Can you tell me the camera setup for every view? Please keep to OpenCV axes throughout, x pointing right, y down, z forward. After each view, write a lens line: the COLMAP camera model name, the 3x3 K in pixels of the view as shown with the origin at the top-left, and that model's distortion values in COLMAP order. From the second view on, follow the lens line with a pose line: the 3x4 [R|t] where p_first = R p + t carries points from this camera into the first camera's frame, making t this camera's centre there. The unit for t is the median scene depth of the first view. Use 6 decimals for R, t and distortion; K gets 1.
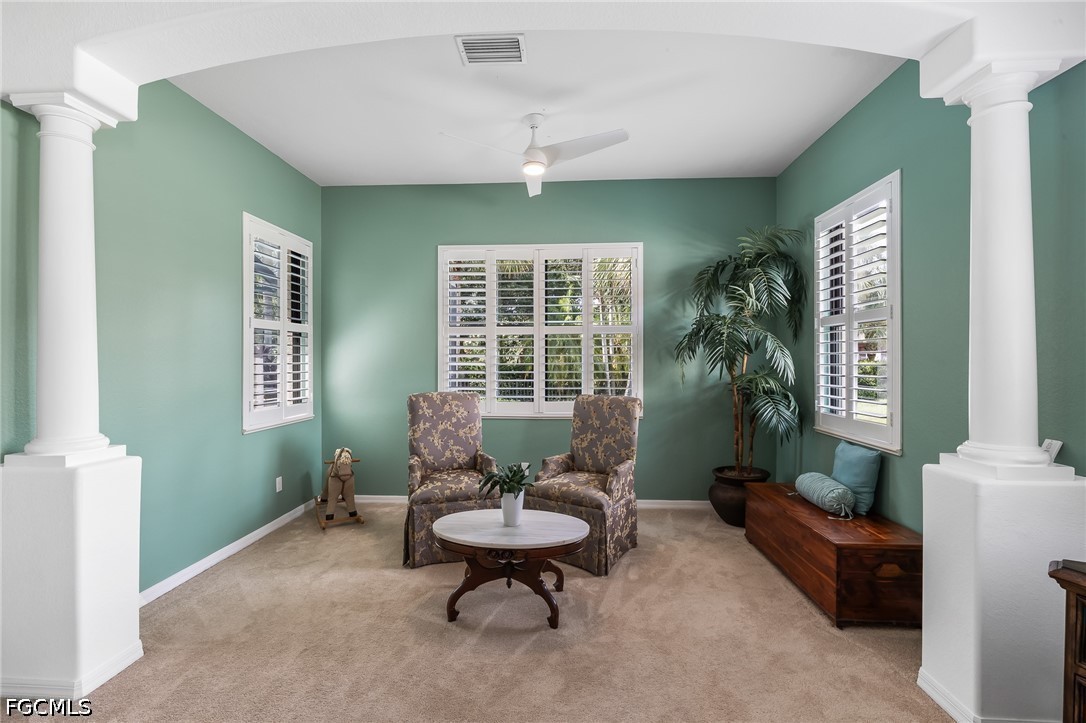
lens RADIAL K [[491.2, 0, 541.5], [0, 491.2, 360.6], [0, 0, 1]] dist [-0.002133, 0.000349]
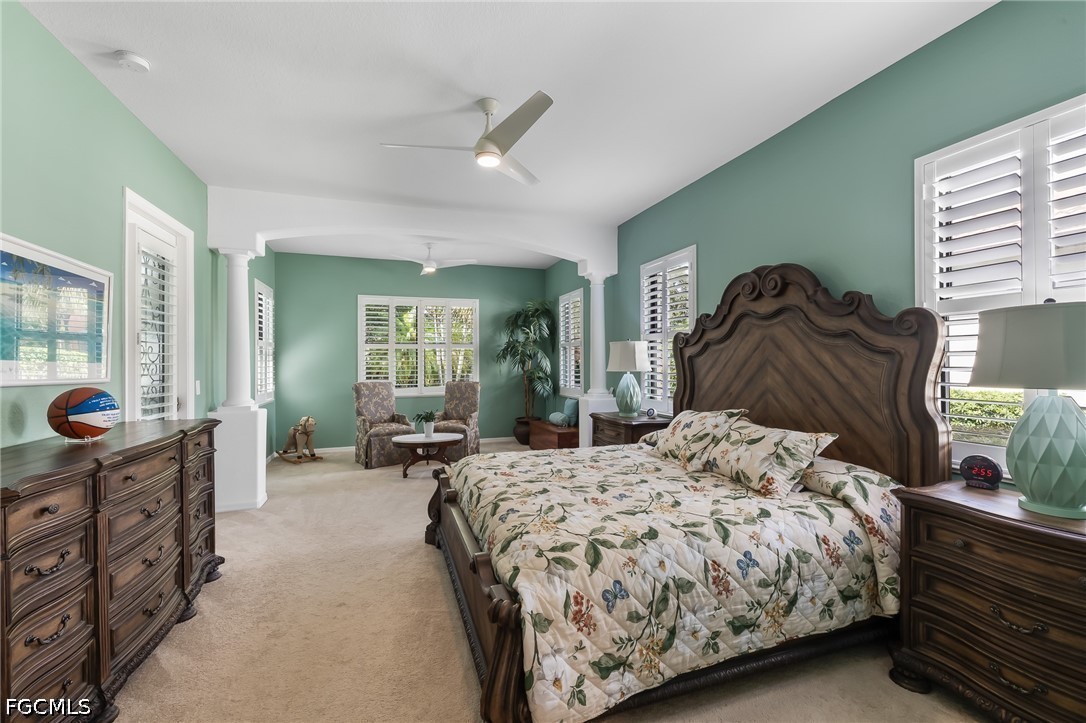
lens RADIAL K [[456.3, 0, 543.0], [0, 456.3, 361.5], [0, 0, 1]] dist [0.000919, -0.000335]
pose [[0.926157, -0.004530, 0.377111, -0.260214], [0.005531, 0.999983, -0.001571, -0.003207], [-0.377098, 0.003541, 0.926167, -0.811173]]
